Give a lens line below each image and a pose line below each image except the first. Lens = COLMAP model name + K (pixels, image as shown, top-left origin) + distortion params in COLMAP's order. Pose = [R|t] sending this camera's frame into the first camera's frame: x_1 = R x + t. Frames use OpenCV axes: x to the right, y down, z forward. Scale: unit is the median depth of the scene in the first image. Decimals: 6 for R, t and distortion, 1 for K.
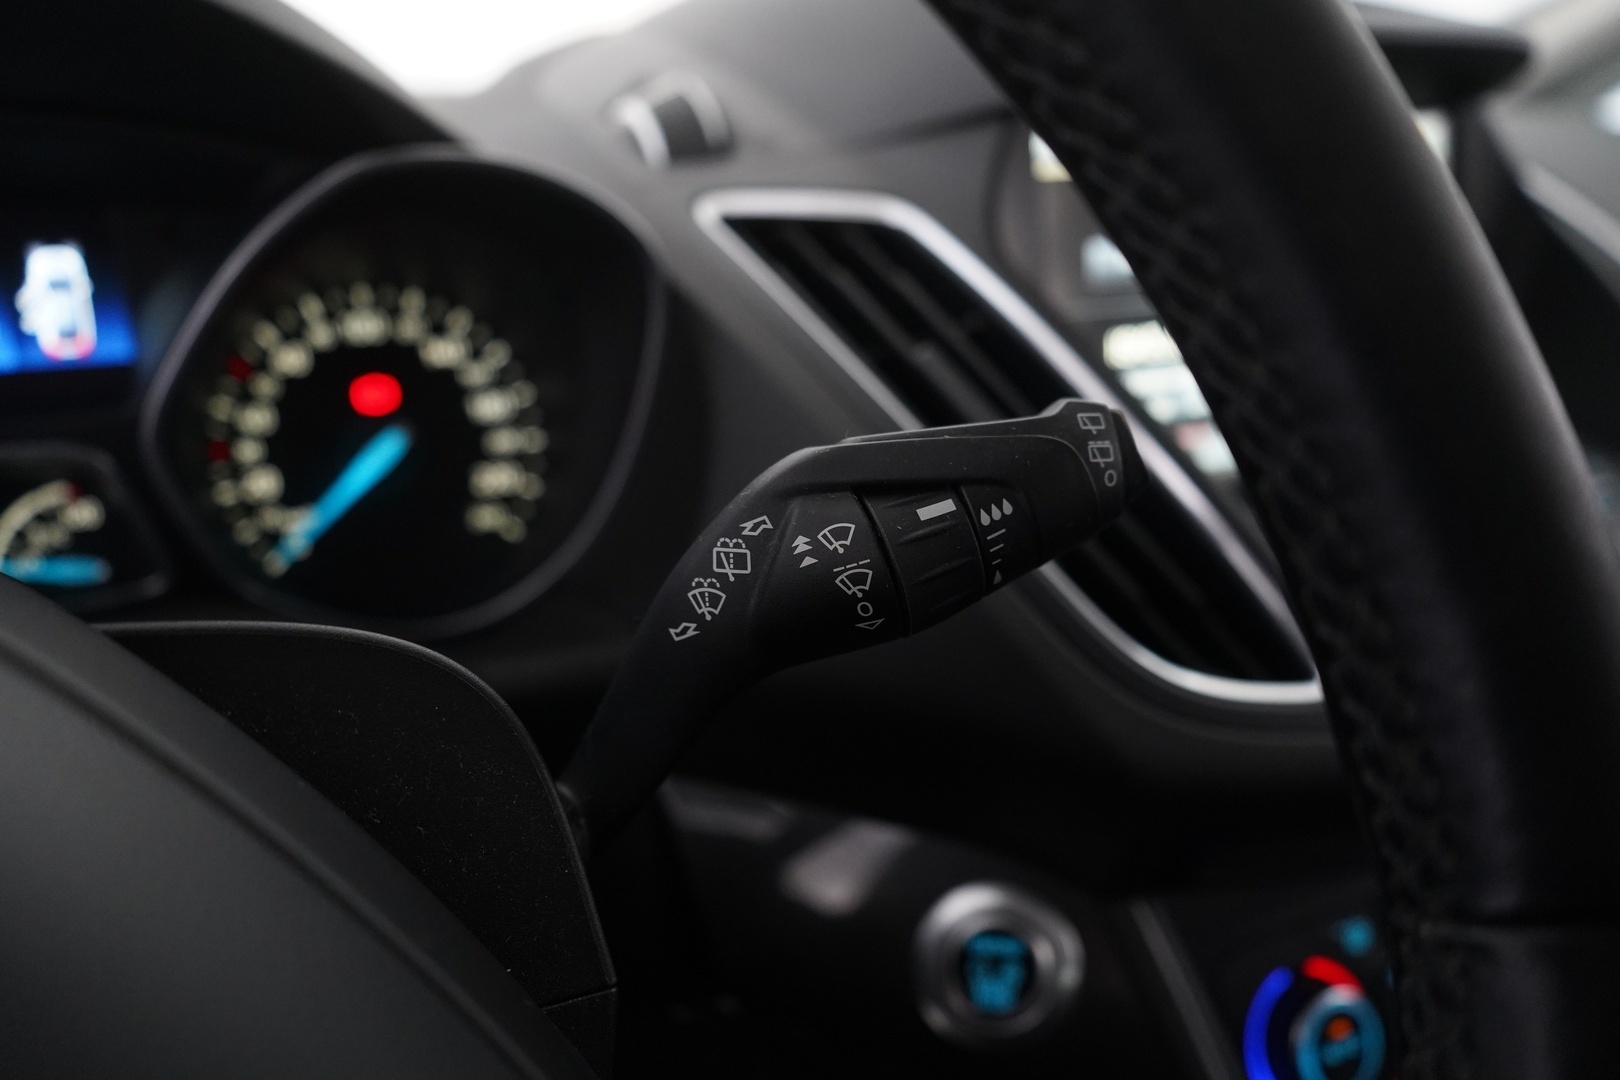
lens RADIAL K [[1347.1, 0, 810.0], [0, 1347.1, 540.0], [0, 0, 1]] dist [0.003954, -0.005090]
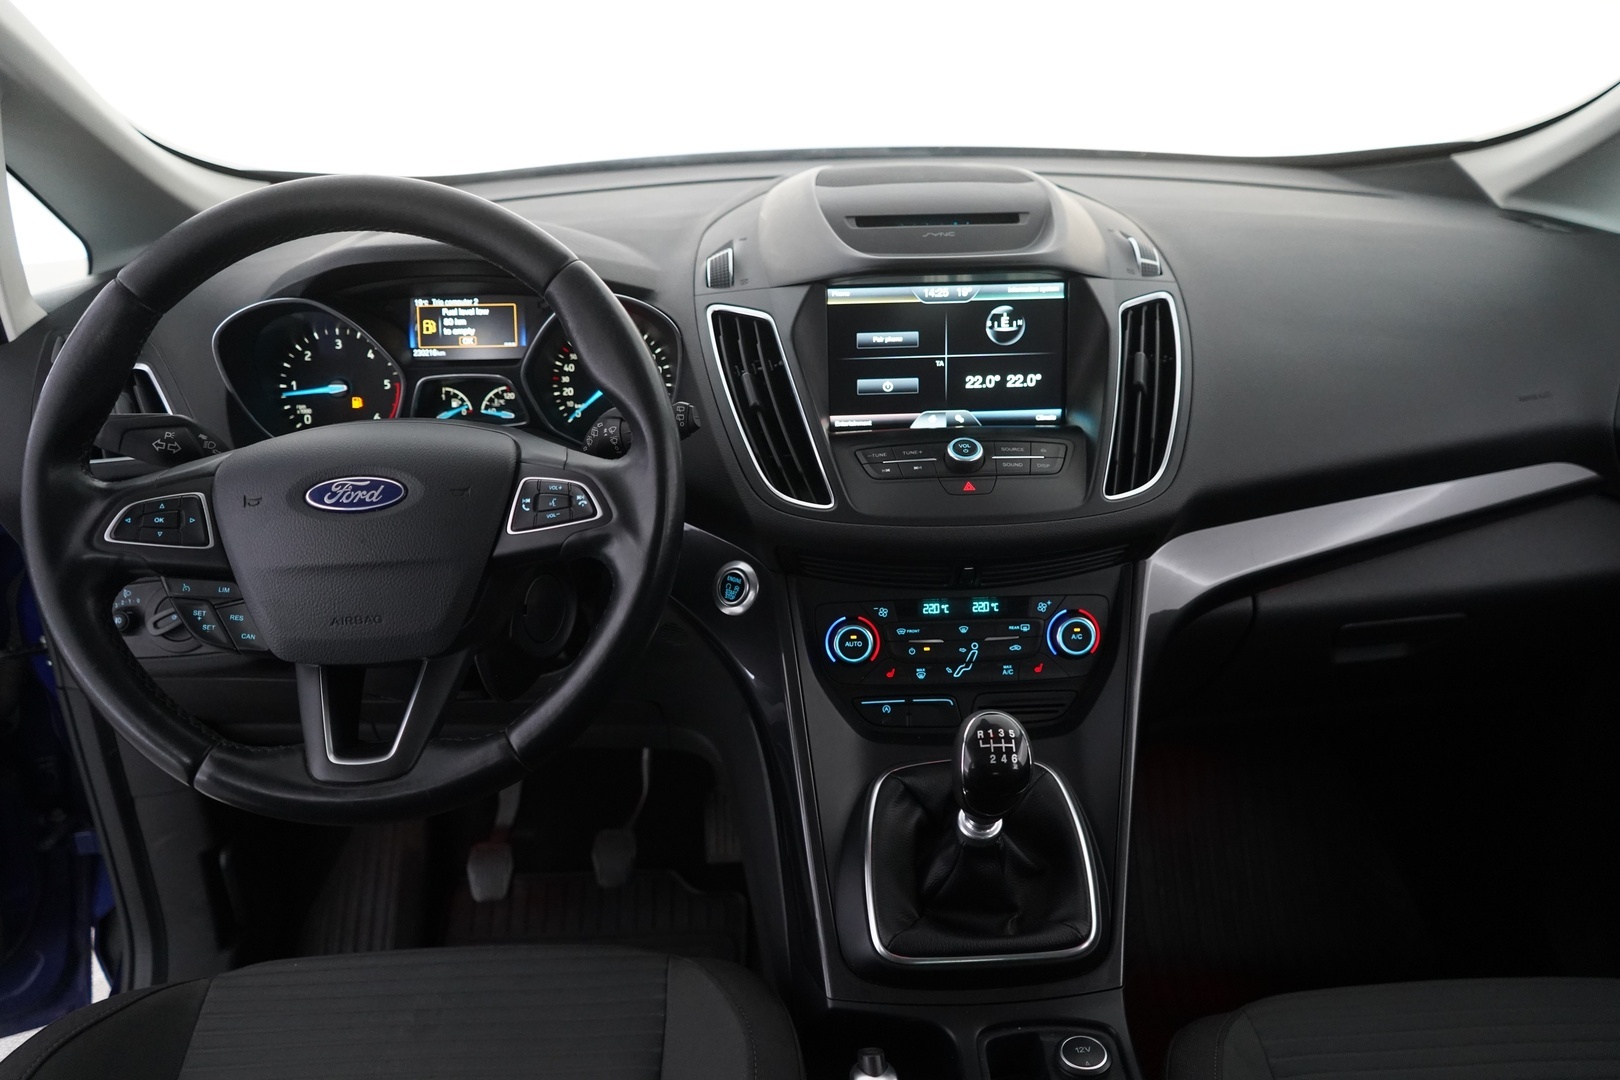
lens RADIAL K [[1280.8, 0, 810.0], [0, 1280.8, 540.0], [0, 0, 1]] dist [-0.013575, -0.004339]
pose [[0.904232, 0.158509, -0.396534, 1.156159], [-0.123732, 0.985977, 0.111979, -0.097840], [0.408723, -0.052191, 0.911165, -1.239319]]
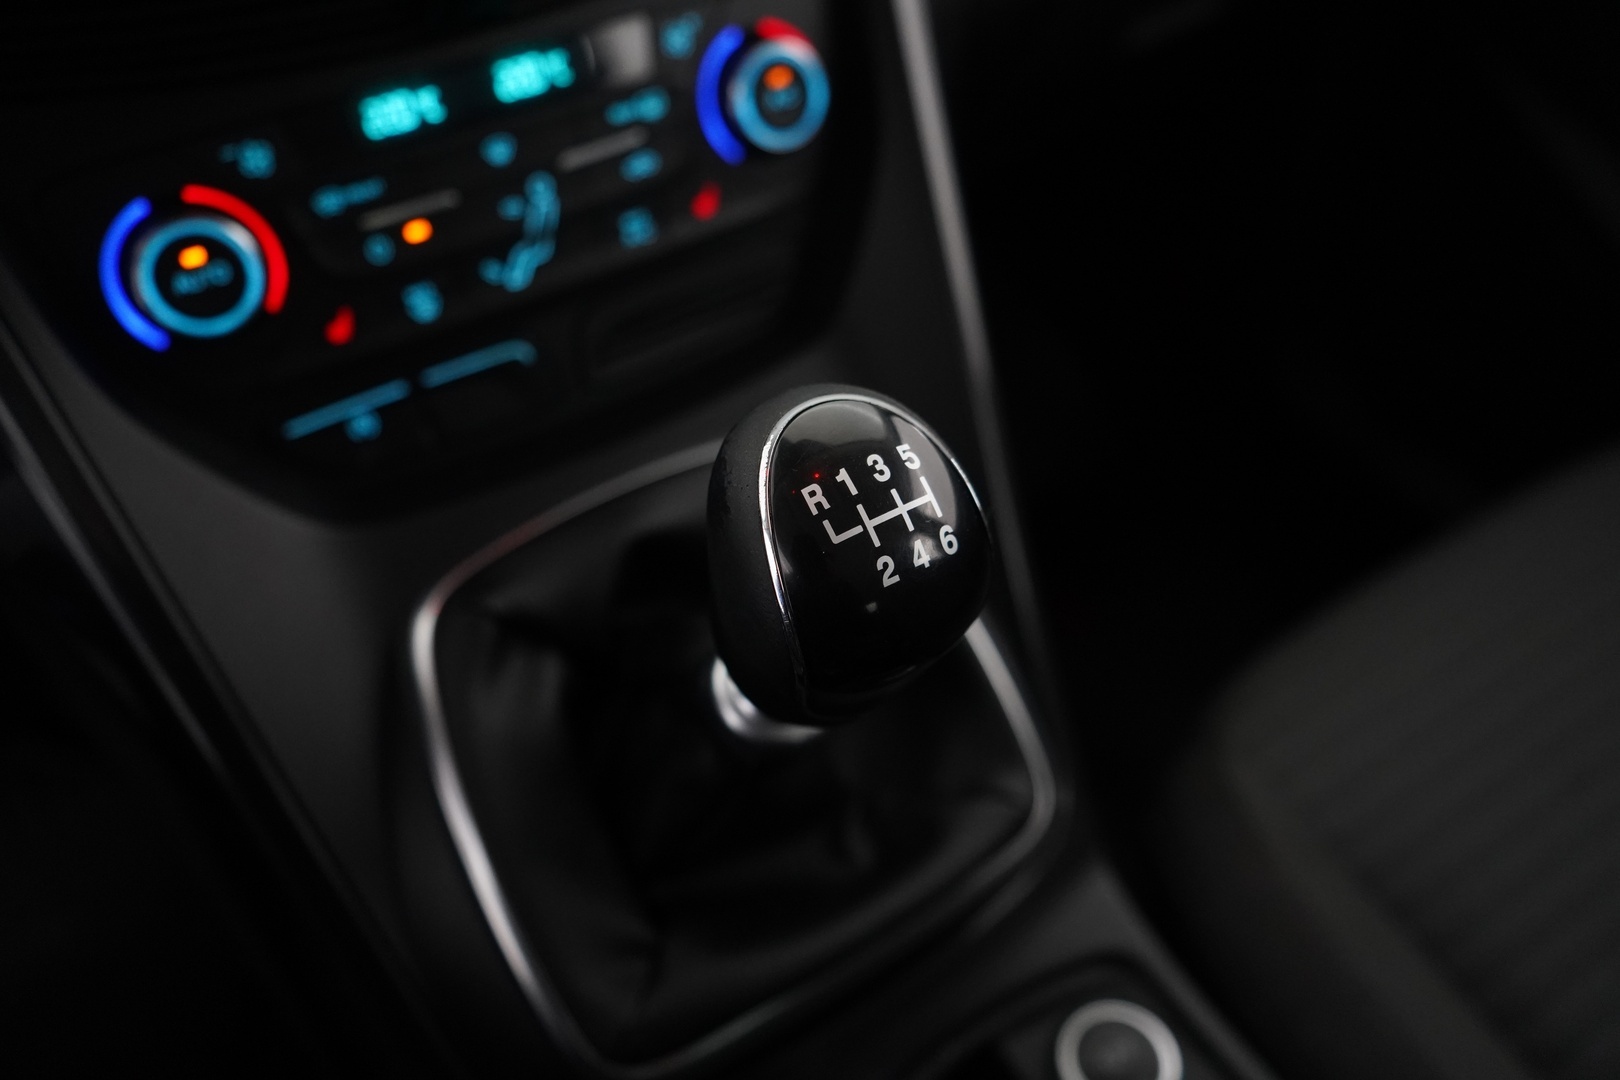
lens RADIAL K [[1337.9, 0, 810.0], [0, 1337.9, 540.0], [0, 0, 1]] dist [-0.014811, -0.004752]
pose [[0.995547, -0.073392, 0.059152, 0.645684], [0.040086, 0.897585, 0.439016, 0.140277], [-0.085314, -0.434690, 0.896530, 0.069670]]
